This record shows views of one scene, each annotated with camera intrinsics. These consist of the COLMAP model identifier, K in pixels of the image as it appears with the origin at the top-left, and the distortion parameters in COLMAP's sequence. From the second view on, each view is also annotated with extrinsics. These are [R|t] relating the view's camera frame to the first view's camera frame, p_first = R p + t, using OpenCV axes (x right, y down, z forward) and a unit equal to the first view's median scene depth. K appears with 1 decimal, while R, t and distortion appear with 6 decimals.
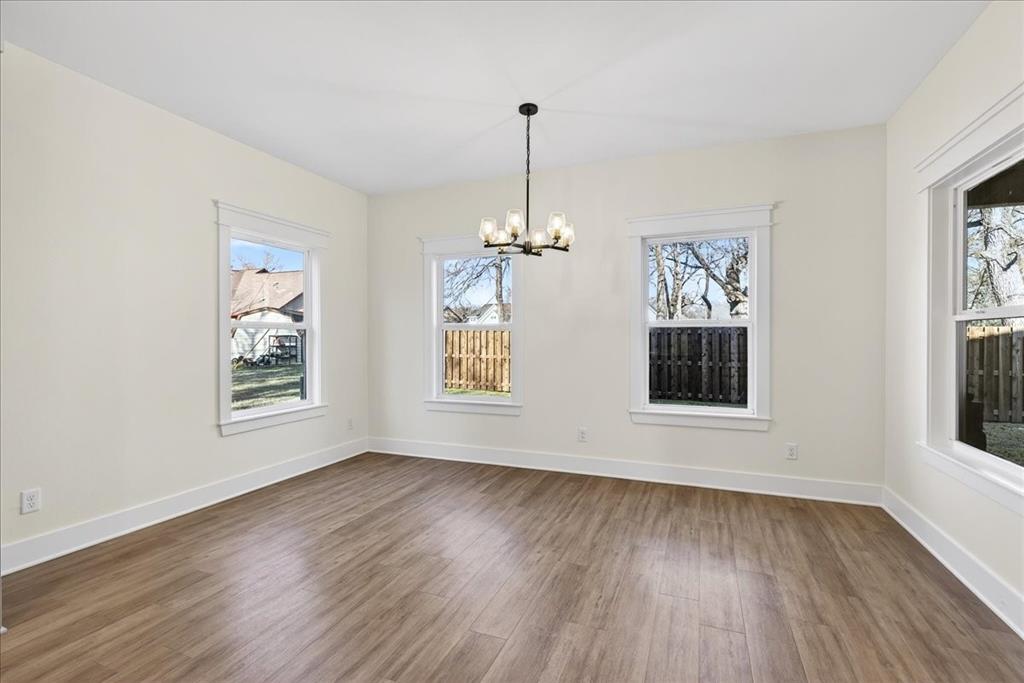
lens RADIAL K [[462.6, 0, 517.6], [0, 462.6, 347.4], [0, 0, 1]] dist [0.001297, -0.000019]
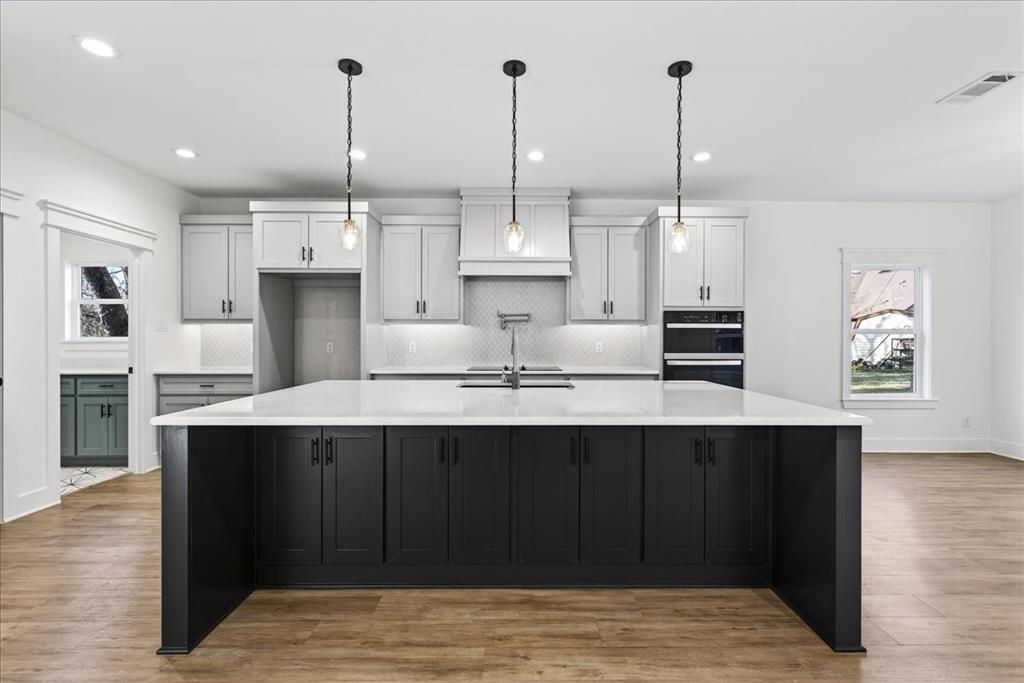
lens RADIAL K [[462.6, 0, 518.0], [0, 462.6, 350.3], [0, 0, 1]] dist [0.001297, -0.000019]
pose [[0.383912, 0.005028, -0.923356, 0.086053], [-0.006416, 0.999976, 0.002778, 0.001237], [0.923347, 0.004858, 0.383935, -0.139665]]
